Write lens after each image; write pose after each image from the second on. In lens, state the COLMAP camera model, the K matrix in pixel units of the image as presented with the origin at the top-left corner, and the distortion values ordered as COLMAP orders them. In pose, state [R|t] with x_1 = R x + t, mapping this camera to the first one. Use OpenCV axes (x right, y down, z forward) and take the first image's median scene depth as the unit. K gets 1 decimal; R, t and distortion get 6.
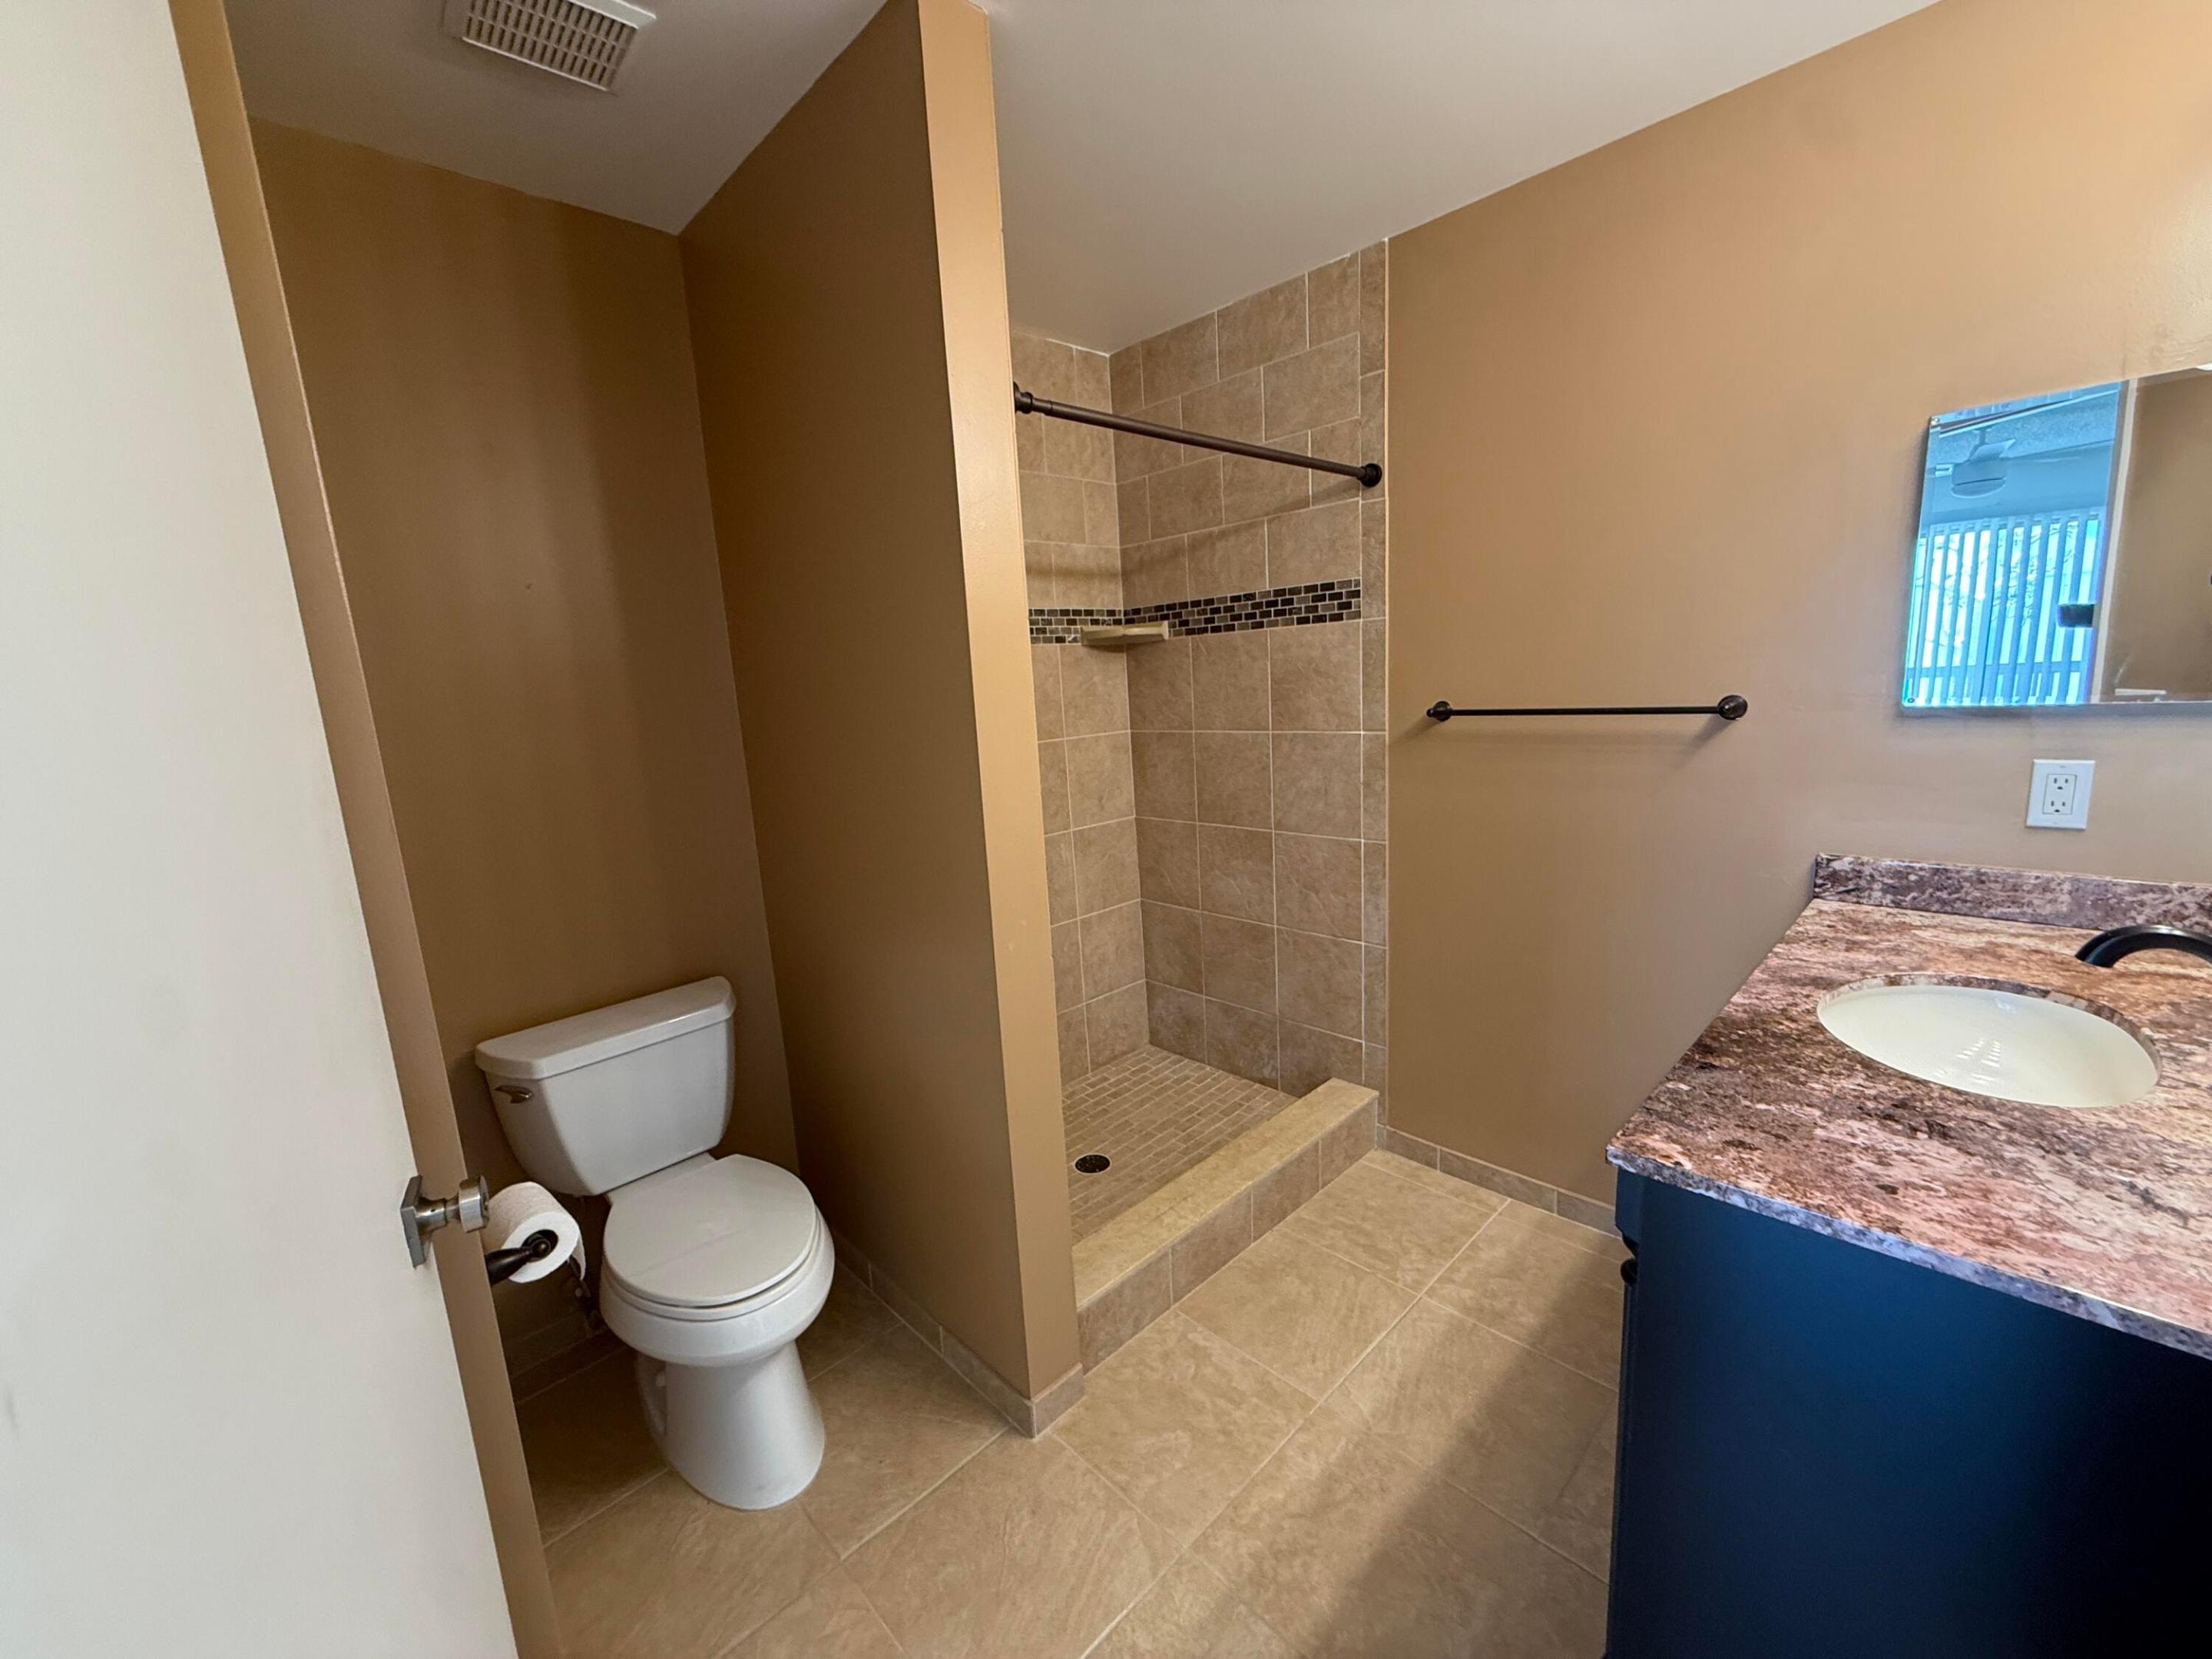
lens RADIAL K [[877.0, 0, 1106.0], [0, 877.0, 829.5], [0, 0, 1]] dist [-0.005331, 0.000505]
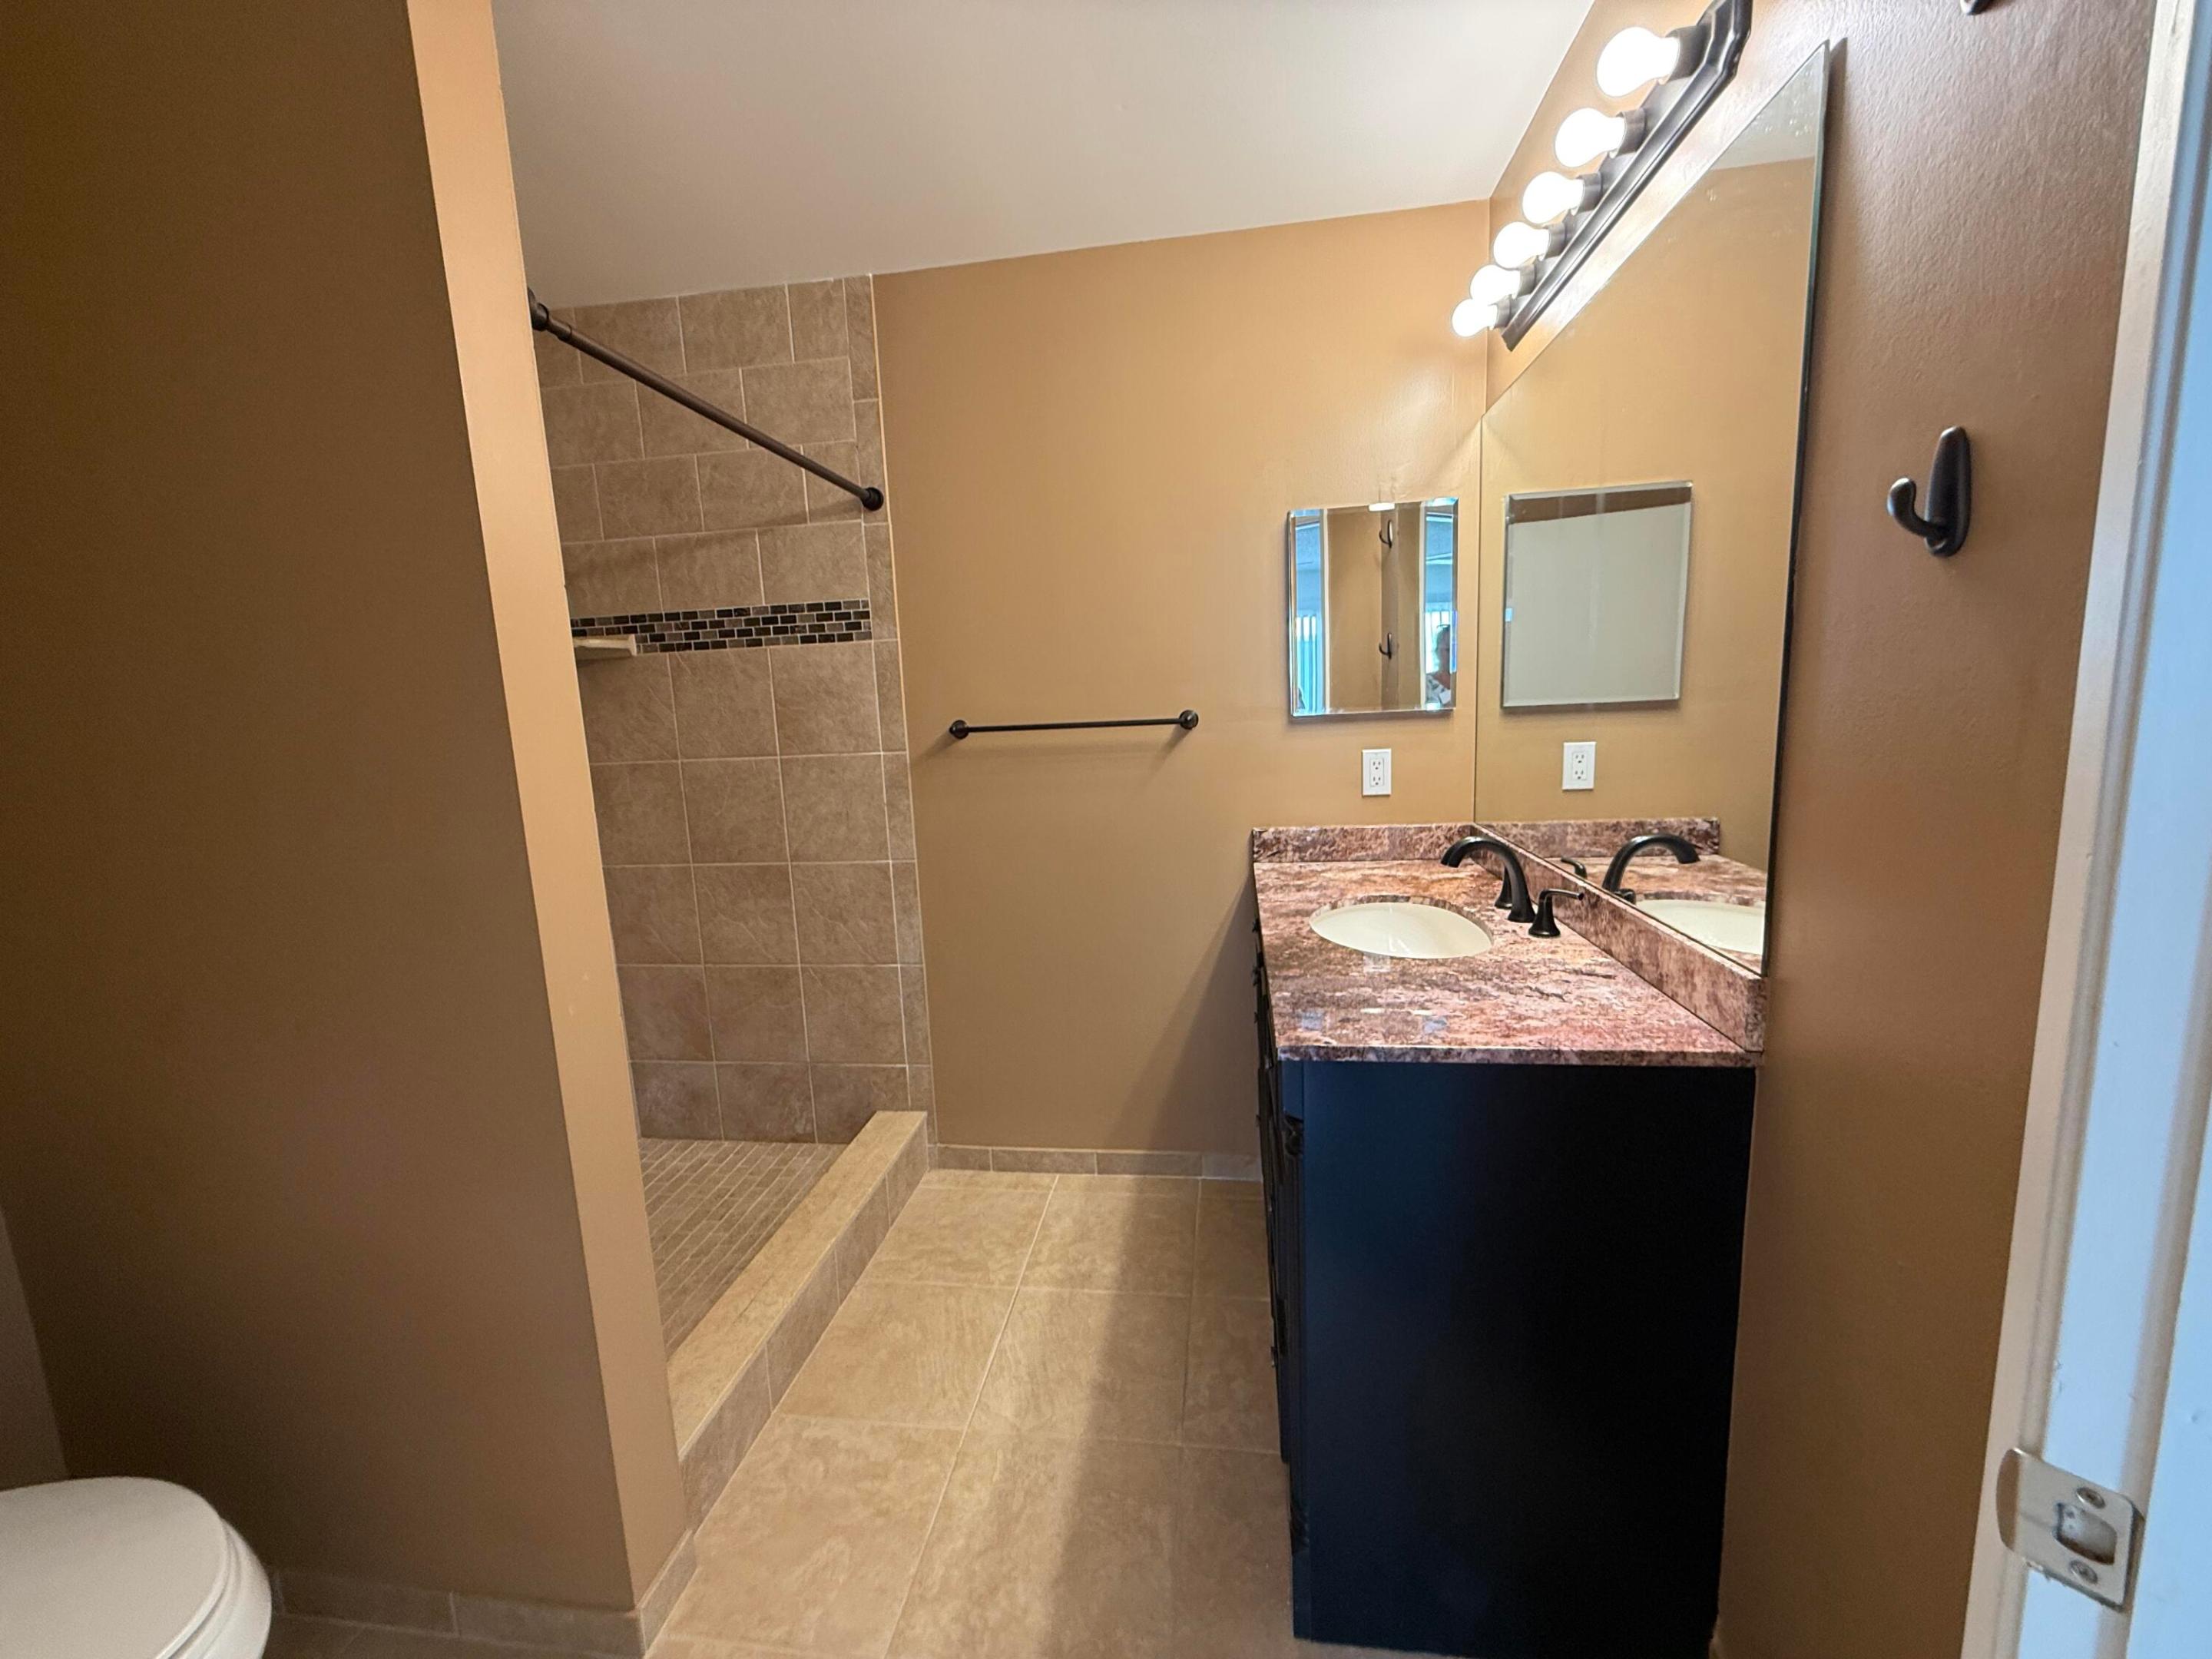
lens RADIAL K [[877.0, 0, 1106.0], [0, 877.0, 829.5], [0, 0, 1]] dist [-0.005331, 0.000505]
pose [[0.787017, -0.069123, 0.613046, -0.129631], [0.106568, 0.993998, -0.024734, 0.028678], [-0.607657, 0.084797, 0.789660, 0.066766]]
